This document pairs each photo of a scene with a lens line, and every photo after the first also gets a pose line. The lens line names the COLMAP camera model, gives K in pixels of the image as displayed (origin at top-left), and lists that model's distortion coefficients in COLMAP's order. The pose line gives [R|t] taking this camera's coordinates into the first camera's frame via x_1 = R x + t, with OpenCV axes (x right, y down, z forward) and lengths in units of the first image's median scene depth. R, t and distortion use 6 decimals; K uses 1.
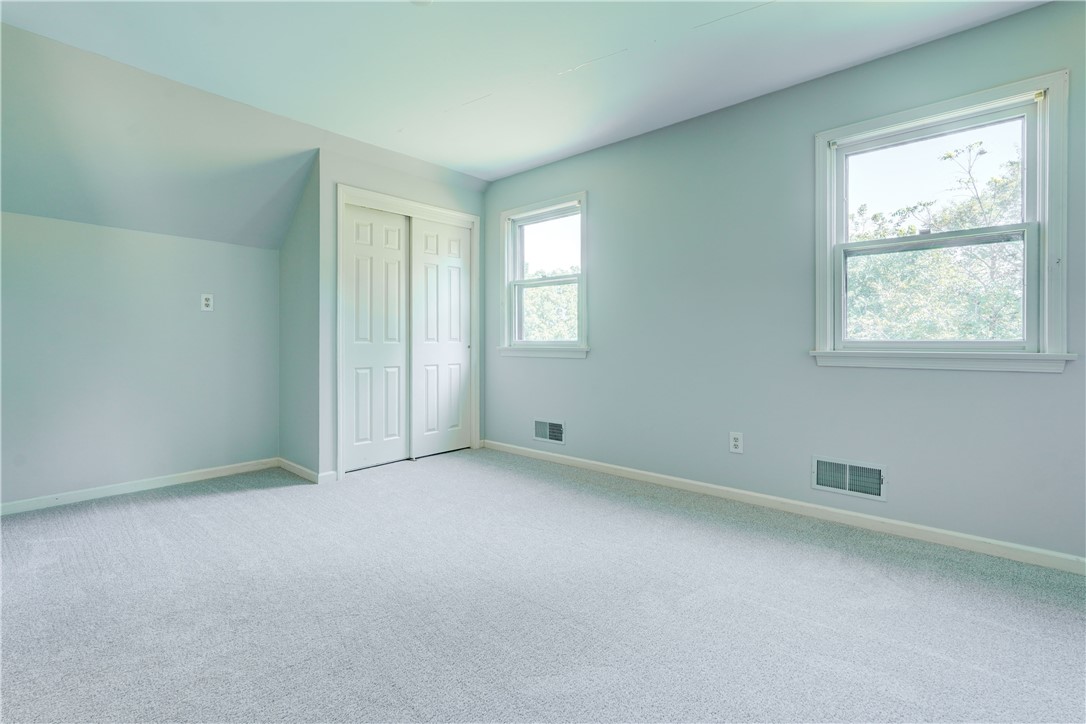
lens RADIAL K [[492.2, 0, 543.9], [0, 492.2, 350.0], [0, 0, 1]] dist [0.002220, 0.000600]
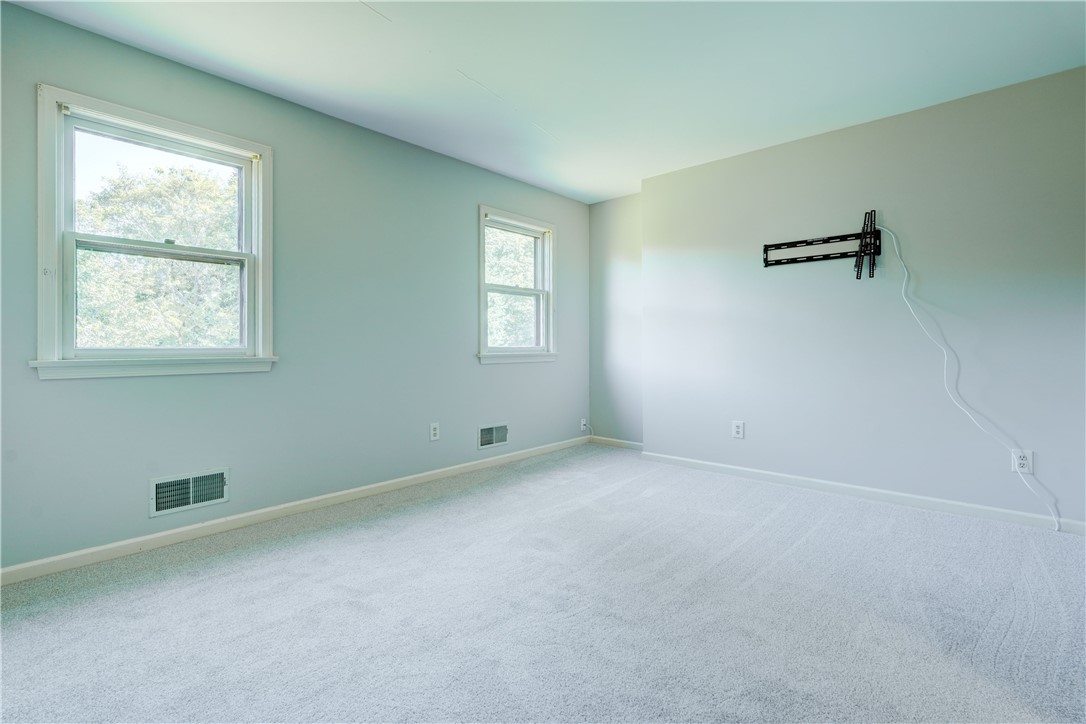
lens RADIAL K [[497.4, 0, 543.9], [0, 497.4, 343.5], [0, 0, 1]] dist [0.000497, 0.000140]
pose [[0.008680, 0.006525, 0.999941, -0.324852], [0.020943, 0.999758, -0.006706, -0.005431], [-0.999743, 0.021000, 0.008542, 0.282639]]
